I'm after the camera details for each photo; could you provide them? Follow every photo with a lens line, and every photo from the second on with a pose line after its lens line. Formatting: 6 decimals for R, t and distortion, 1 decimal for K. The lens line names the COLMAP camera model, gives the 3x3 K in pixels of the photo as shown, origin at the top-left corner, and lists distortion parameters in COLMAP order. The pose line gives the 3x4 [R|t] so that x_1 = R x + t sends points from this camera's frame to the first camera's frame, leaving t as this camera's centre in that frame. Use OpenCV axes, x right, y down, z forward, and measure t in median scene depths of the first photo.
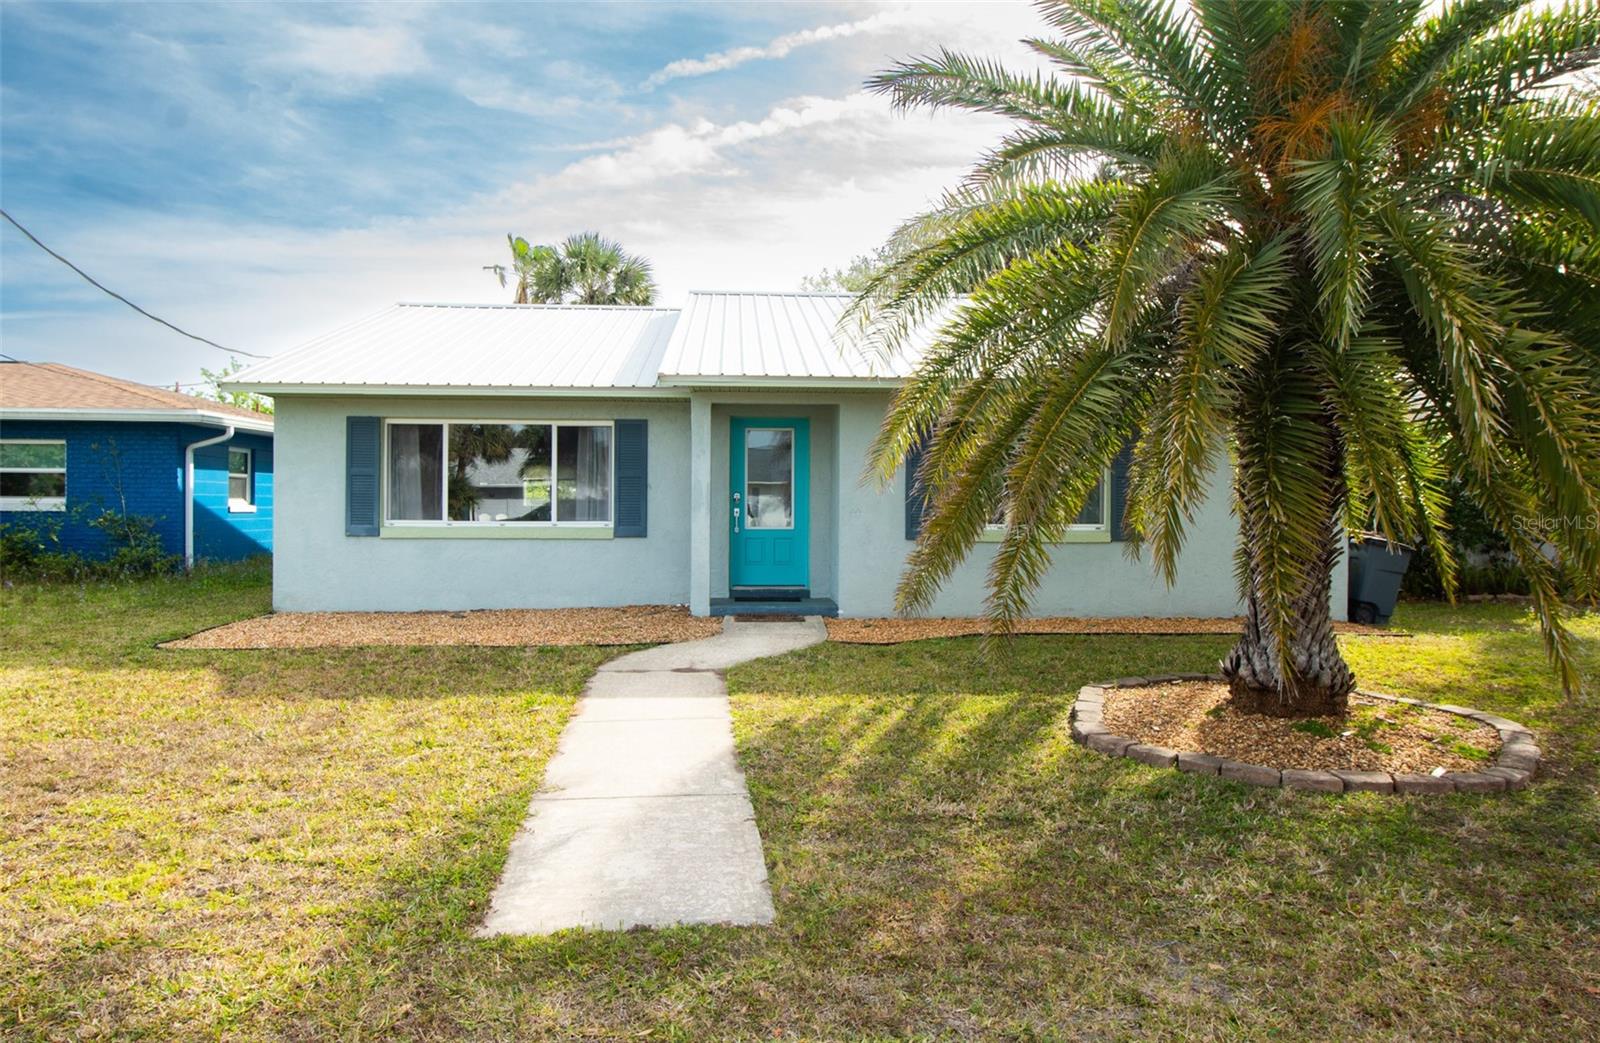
lens RADIAL K [[1017.4, 0, 800.0], [0, 1017.4, 521.5], [0, 0, 1]] dist [-0.000191, 0.000120]
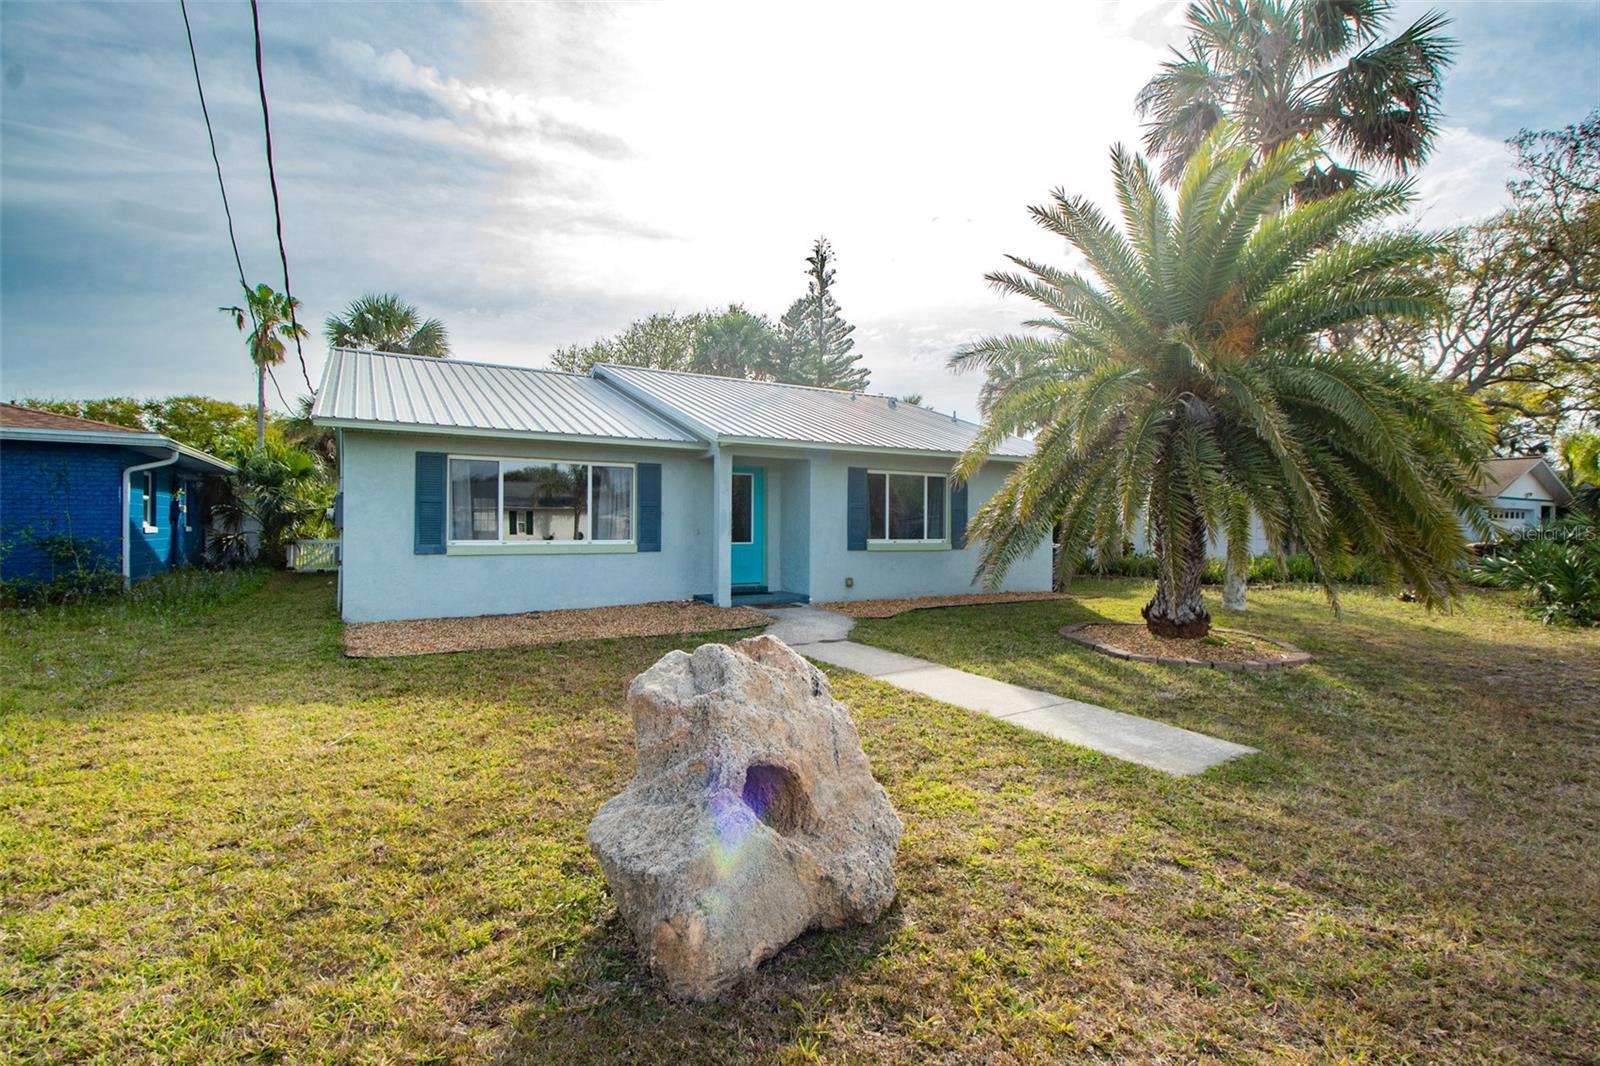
lens RADIAL K [[736.9, 0, 800.0], [0, 736.9, 533.0], [0, 0, 1]] dist [0.015372, -0.016382]
pose [[0.890705, -0.004681, 0.454557, -0.433390], [0.007466, 0.999963, -0.004333, -0.003132], [-0.454520, 0.007253, 0.890707, 0.050170]]
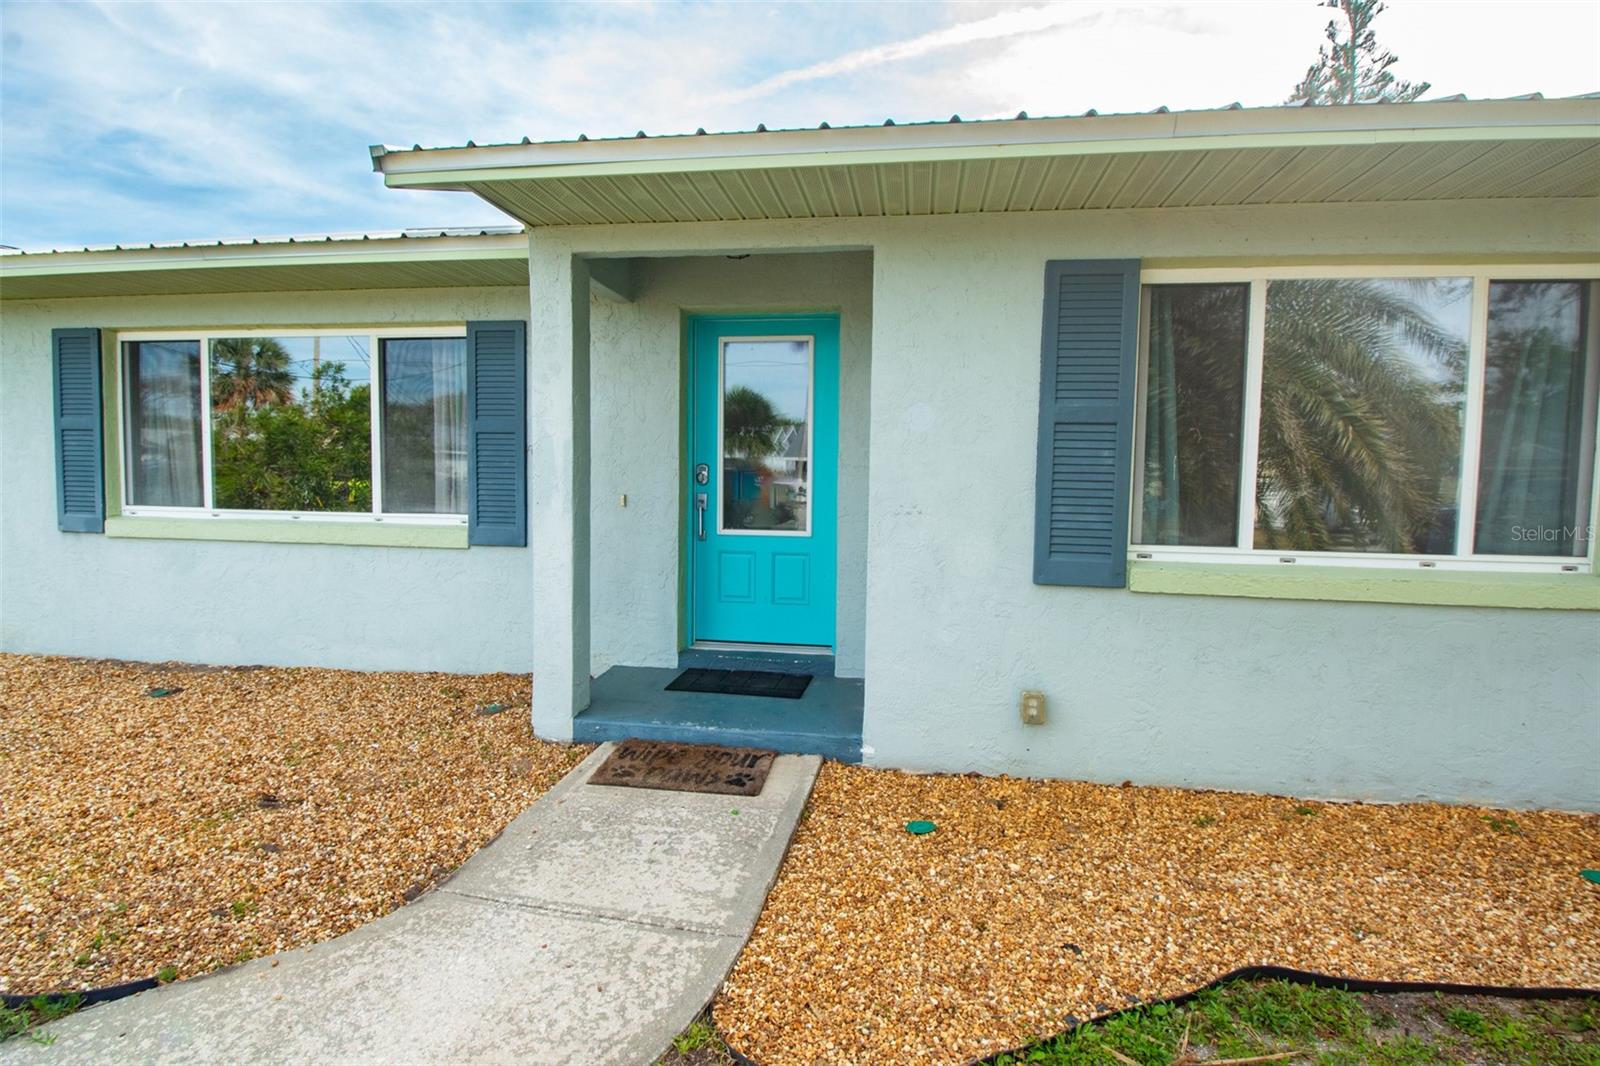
lens RADIAL K [[736.9, 0, 800.0], [0, 736.9, 533.0], [0, 0, 1]] dist [0.015372, -0.016382]
pose [[0.978209, 0.026665, -0.205903, 0.068308], [-0.012695, 0.997545, 0.068875, -0.019945], [0.207234, -0.064760, 0.976146, 0.658903]]
